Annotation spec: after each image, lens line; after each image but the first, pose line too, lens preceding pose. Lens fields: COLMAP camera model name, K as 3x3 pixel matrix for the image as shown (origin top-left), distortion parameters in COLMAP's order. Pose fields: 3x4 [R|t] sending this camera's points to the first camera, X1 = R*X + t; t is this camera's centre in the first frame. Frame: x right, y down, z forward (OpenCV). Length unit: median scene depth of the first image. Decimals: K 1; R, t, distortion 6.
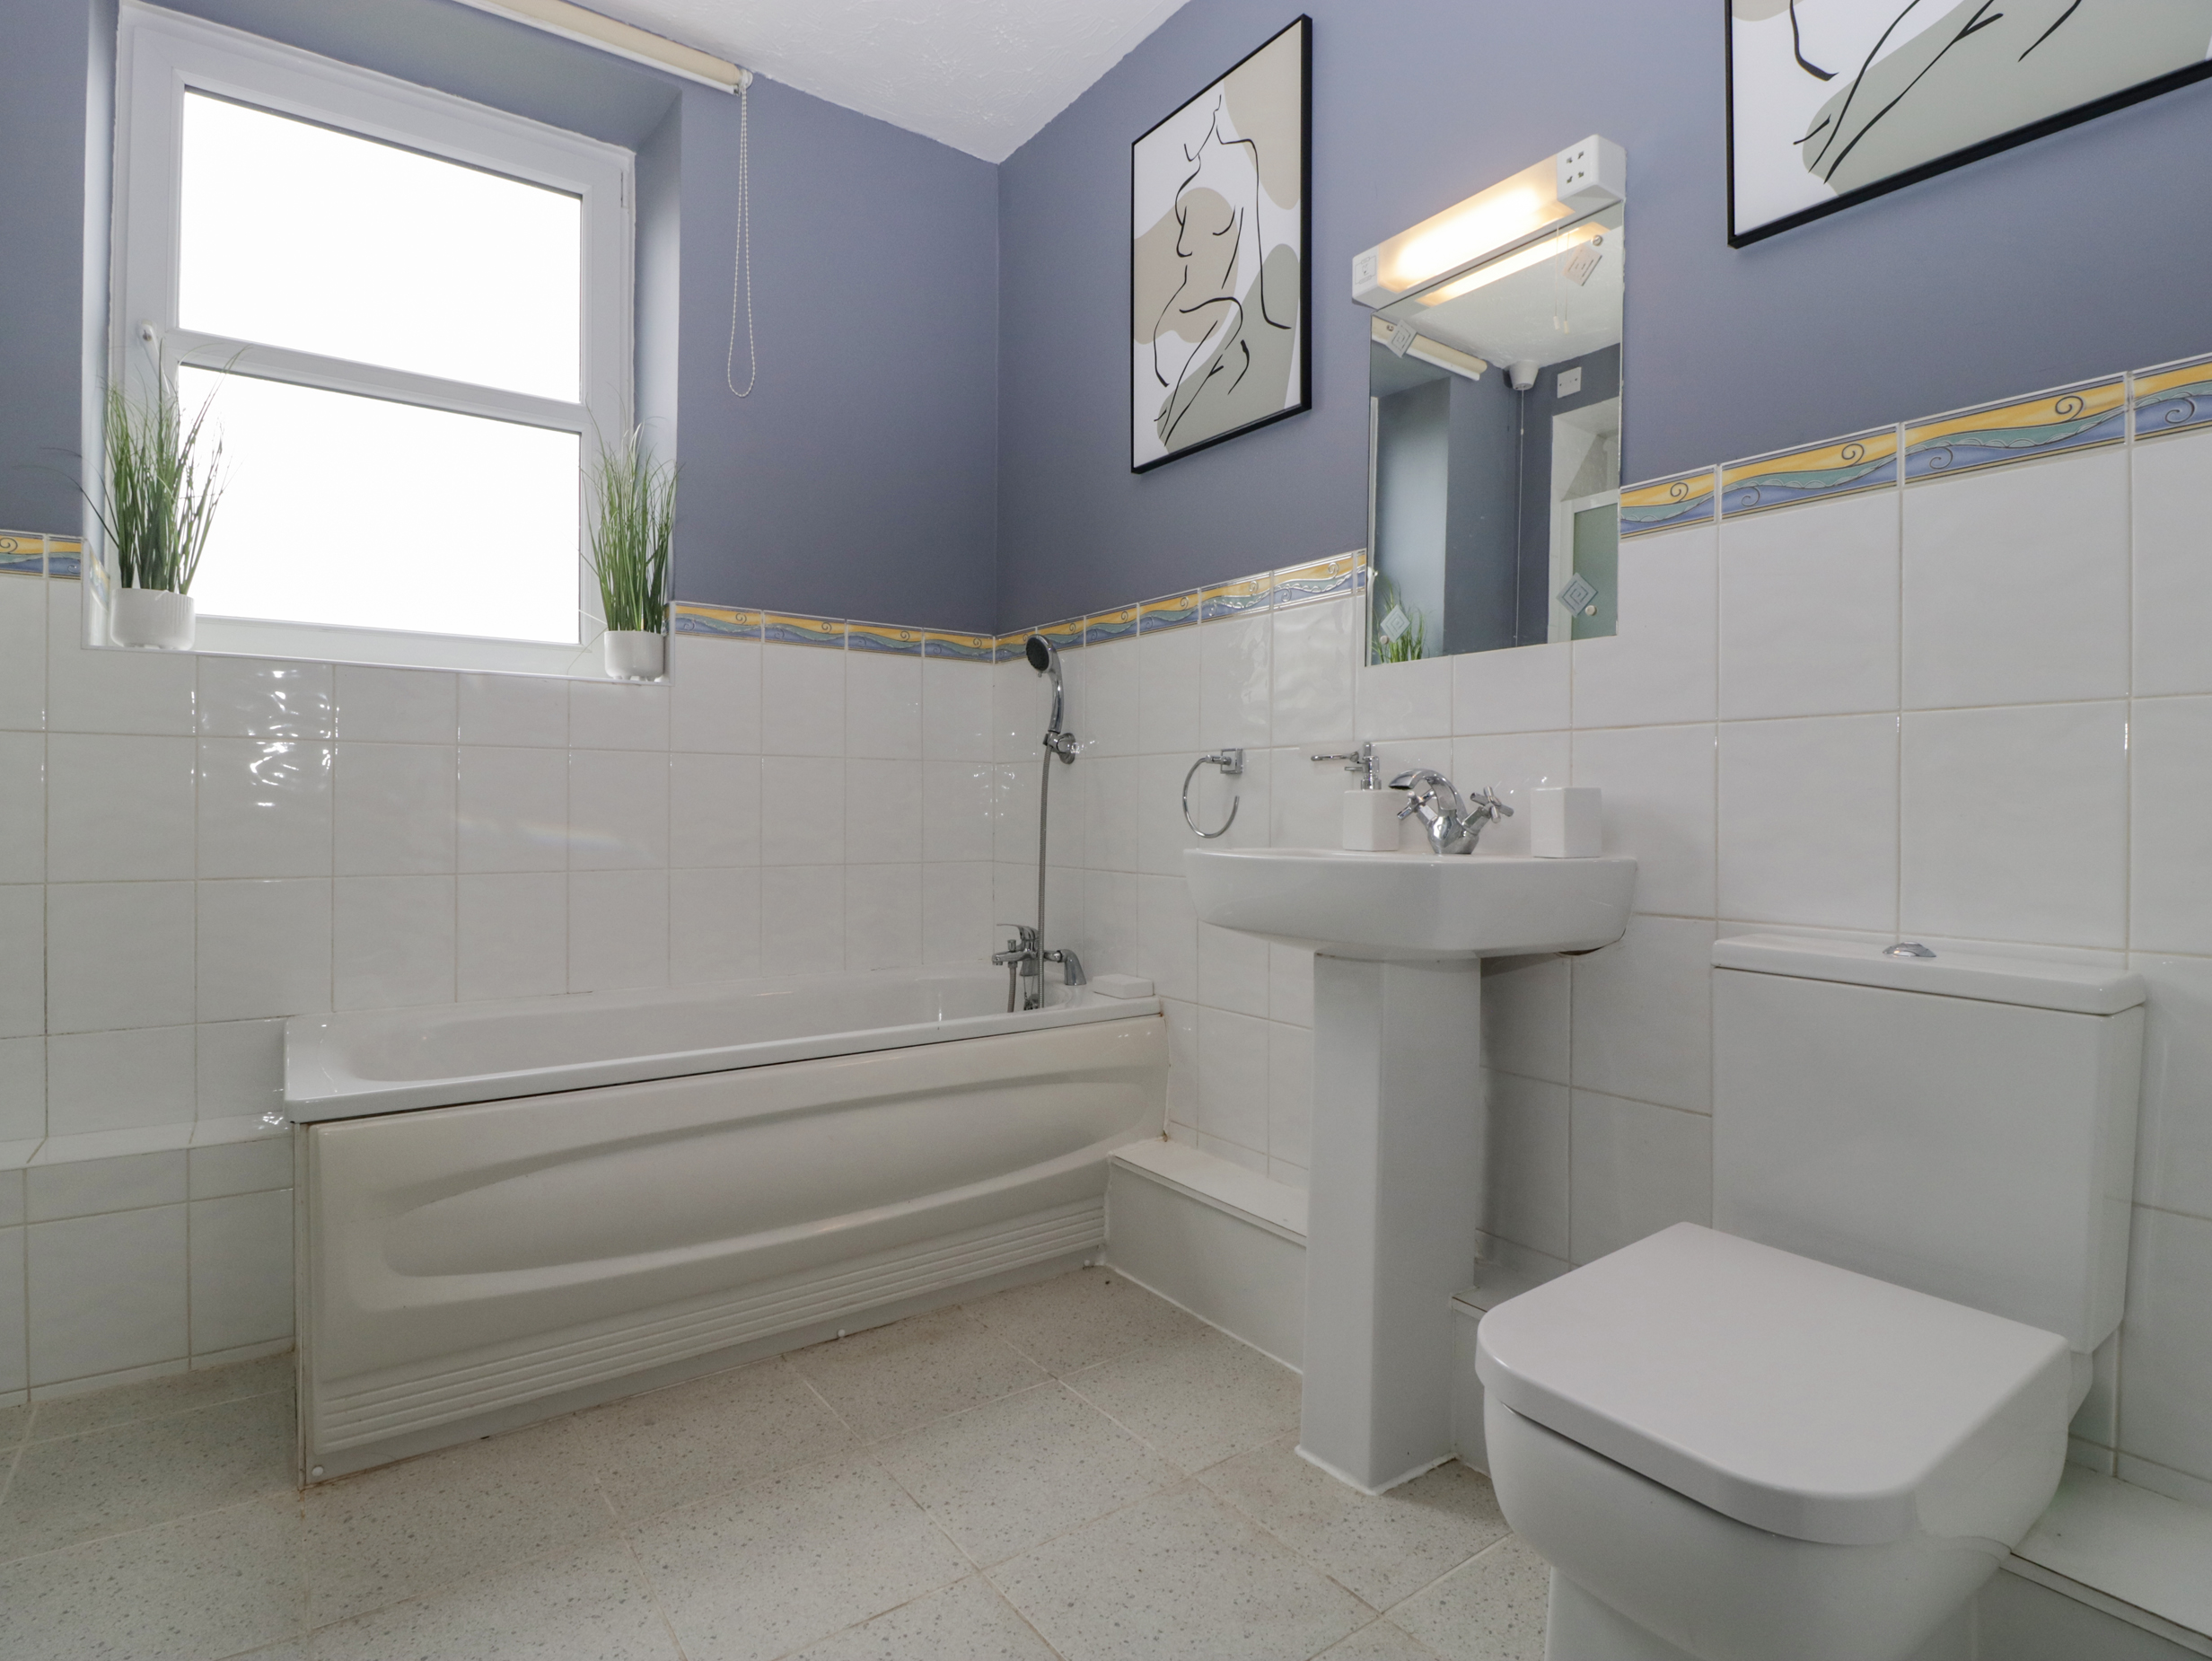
lens RADIAL K [[1149.0, 0, 1101.9], [0, 1149.0, 820.3], [0, 0, 1]] dist [-0.002192, -0.009841]
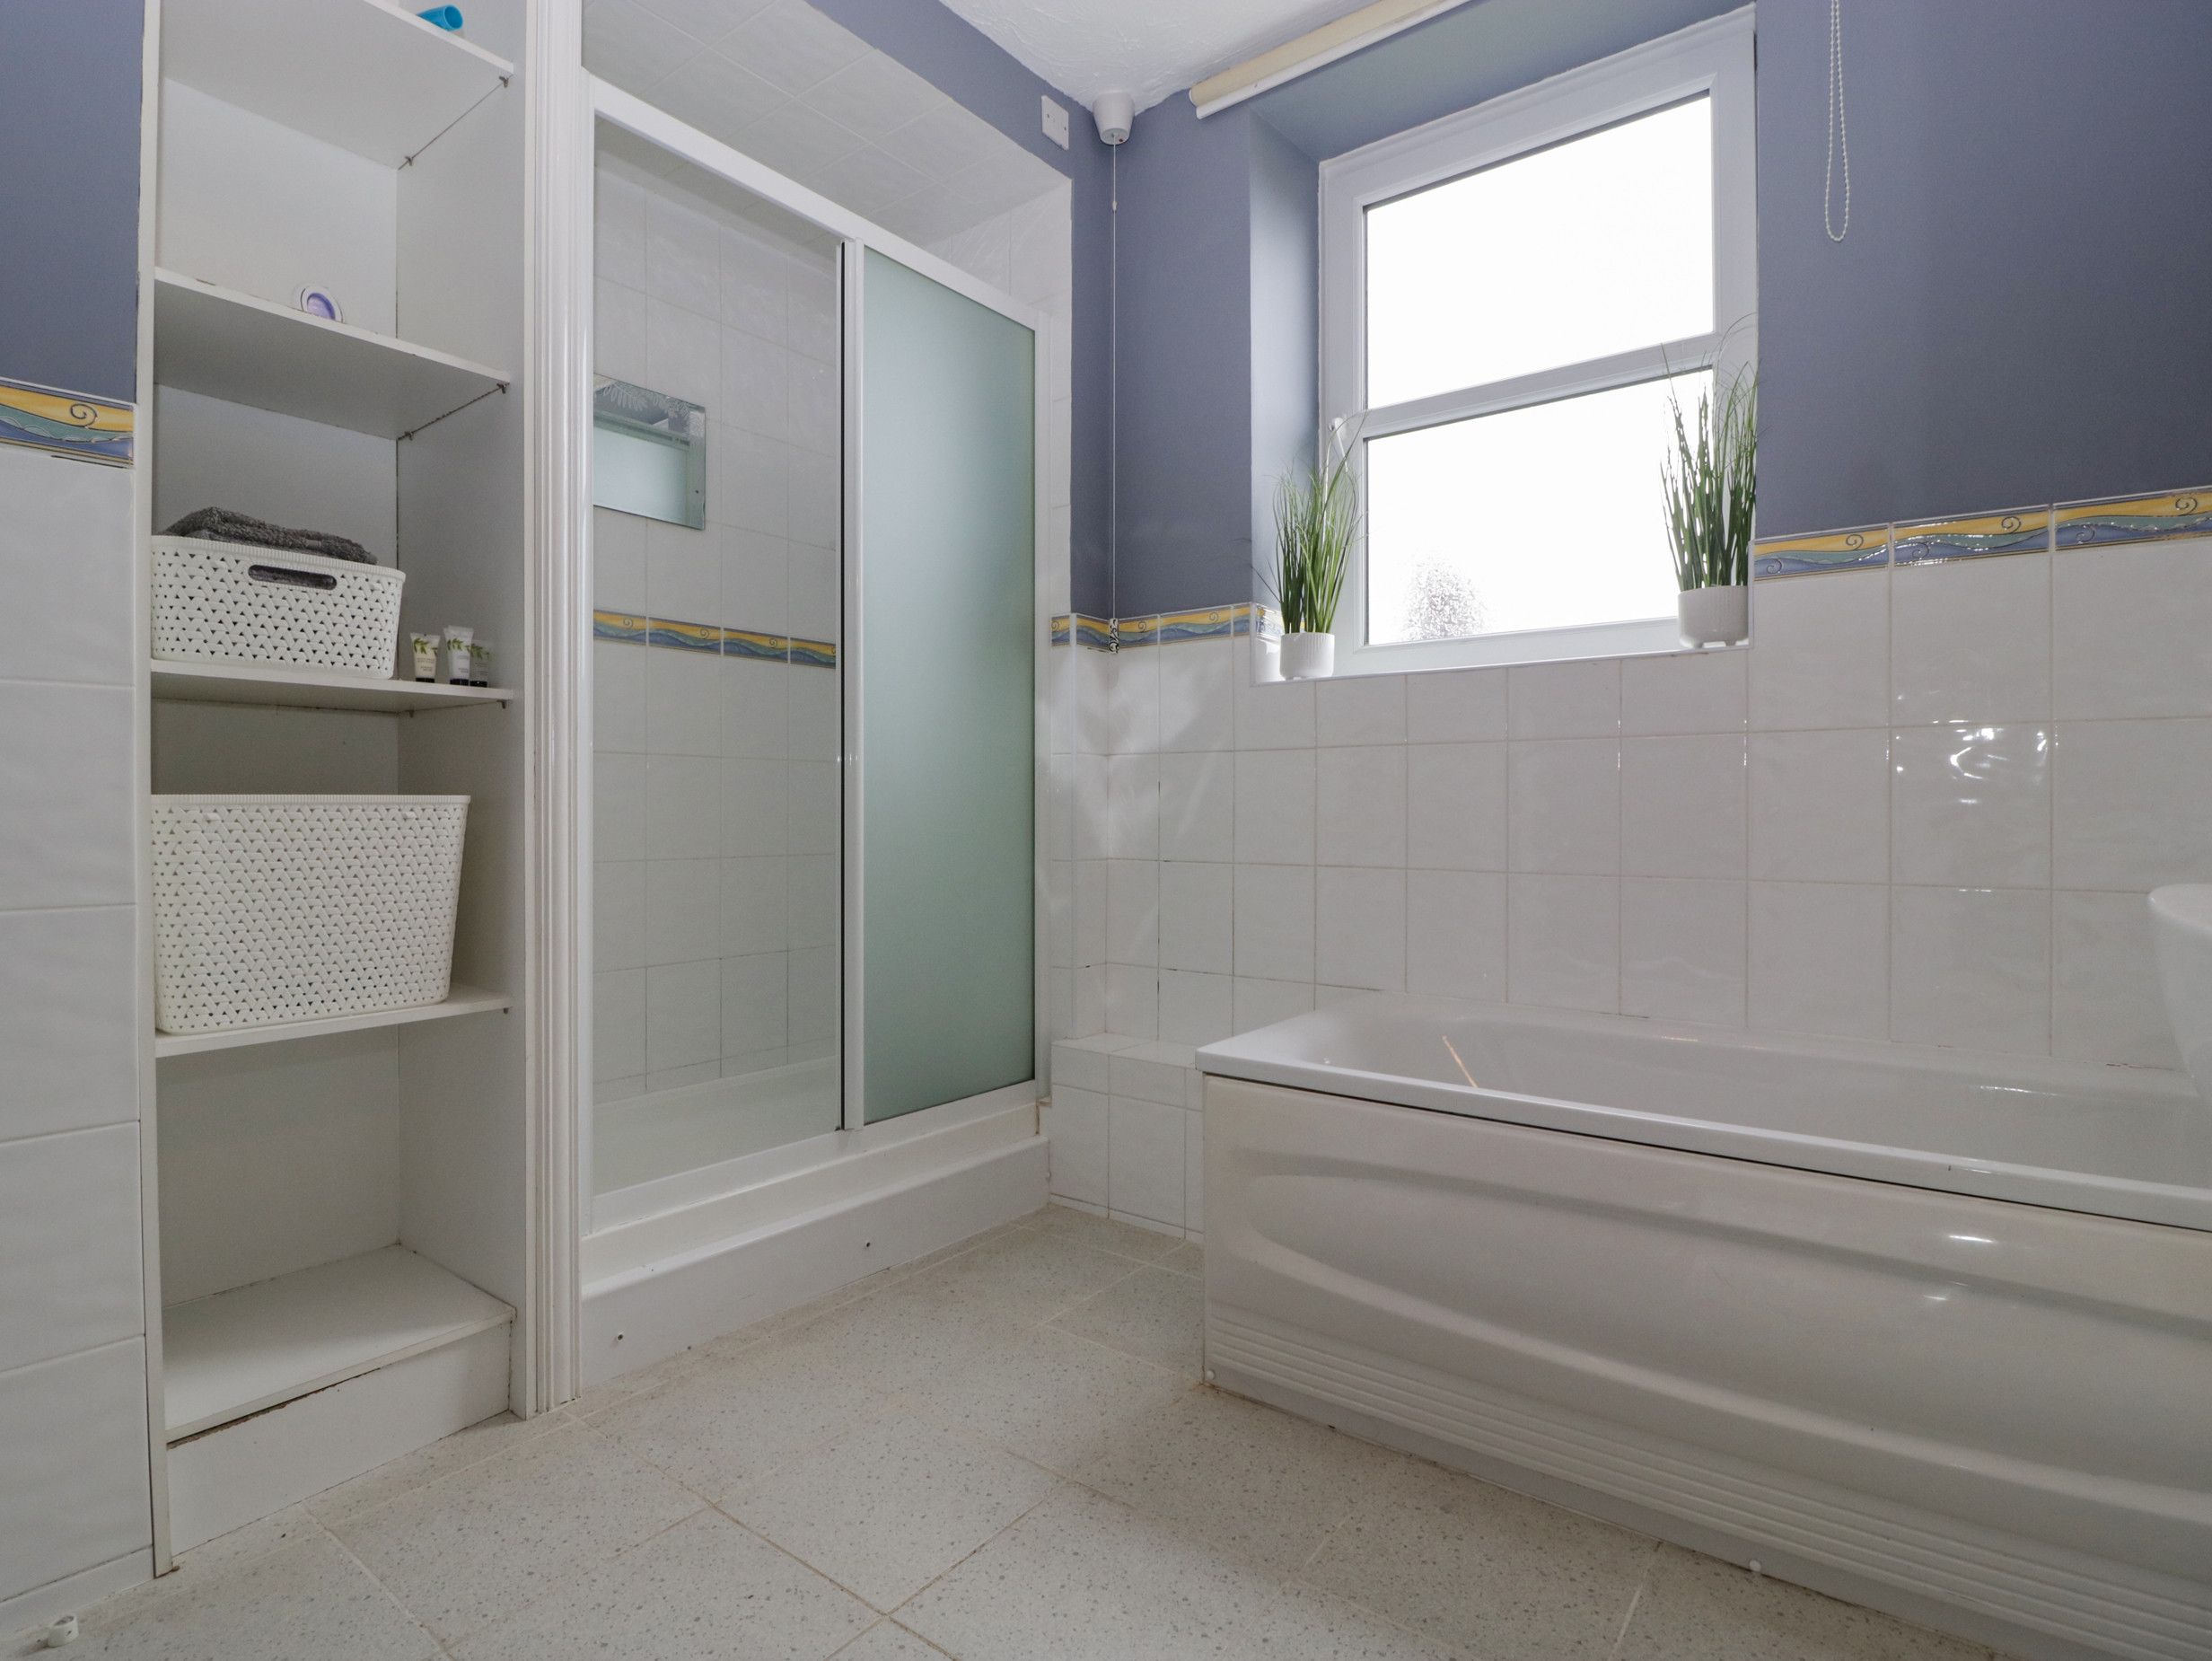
lens RADIAL K [[1172.7, 0, 1107.6], [0, 1172.7, 795.3], [0, 0, 1]] dist [-0.003046, -0.002554]
pose [[0.284141, -0.012702, -0.958698, 0.313137], [-0.000075, 0.999912, -0.013270, -0.005125], [0.958782, 0.003842, 0.284115, 0.394430]]
